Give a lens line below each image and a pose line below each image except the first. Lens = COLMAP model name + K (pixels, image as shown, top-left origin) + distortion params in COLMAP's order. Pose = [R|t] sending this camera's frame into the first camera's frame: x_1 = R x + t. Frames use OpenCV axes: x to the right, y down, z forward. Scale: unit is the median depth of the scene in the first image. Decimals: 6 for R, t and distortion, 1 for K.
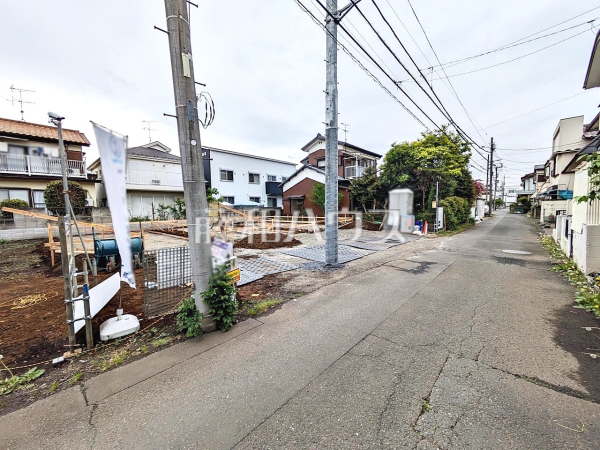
lens RADIAL K [[238.9, 0, 295.8], [0, 238.9, 226.5], [0, 0, 1]] dist [0.003852, 0.000840]
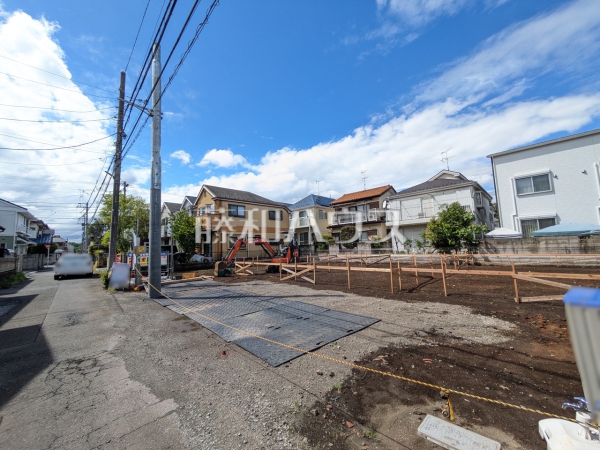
lens RADIAL K [[238.9, 0, 301.1], [0, 238.9, 226.2], [0, 0, 1]] dist [0.003852, 0.000840]
pose [[-0.024710, -0.074494, -0.996915, 0.543144], [-0.048017, 0.996157, -0.073247, -0.057789], [0.998541, 0.046059, -0.028192, 0.710423]]
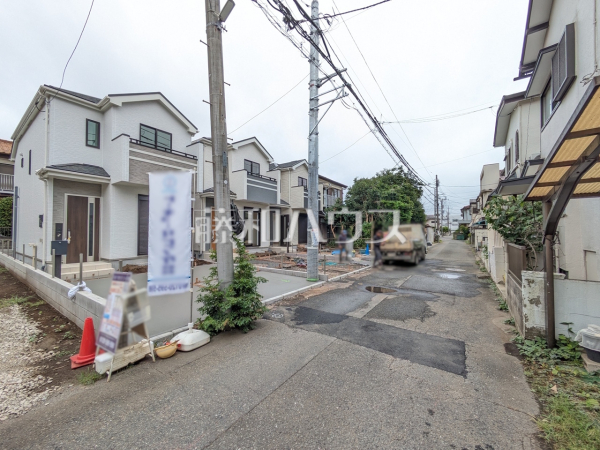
lens RADIAL K [[238.9, 0, 299.2], [0, 238.9, 229.0], [0, 0, 1]] dist [0.003852, 0.000840]
pose [[0.988461, 0.018082, 0.150394, -0.036680], [-0.004479, 0.995904, -0.090304, 0.004867], [-0.151411, 0.088588, 0.984493, -0.059400]]
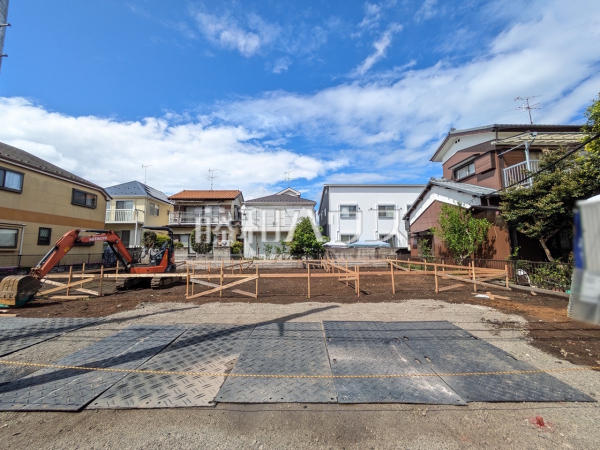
lens RADIAL K [[238.9, 0, 293.4], [0, 238.9, 233.0], [0, 0, 1]] dist [0.003852, 0.000840]
pose [[0.707173, -0.042065, -0.705788, 0.306729], [-0.059389, 0.991167, -0.118579, -0.031456], [0.704542, 0.125772, 0.698428, 0.422793]]
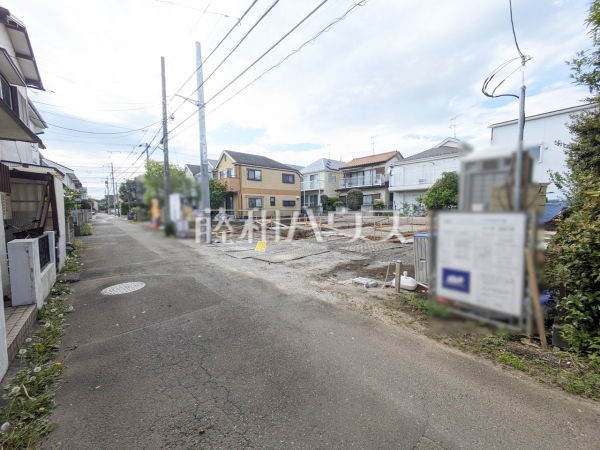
lens RADIAL K [[238.9, 0, 300.3], [0, 238.9, 224.4], [0, 0, 1]] dist [0.003852, 0.000840]
pose [[-0.071759, 0.080293, -0.994185, 0.722584], [-0.066653, 0.994140, 0.085101, -0.062329], [0.995192, 0.072372, -0.065987, 0.718038]]
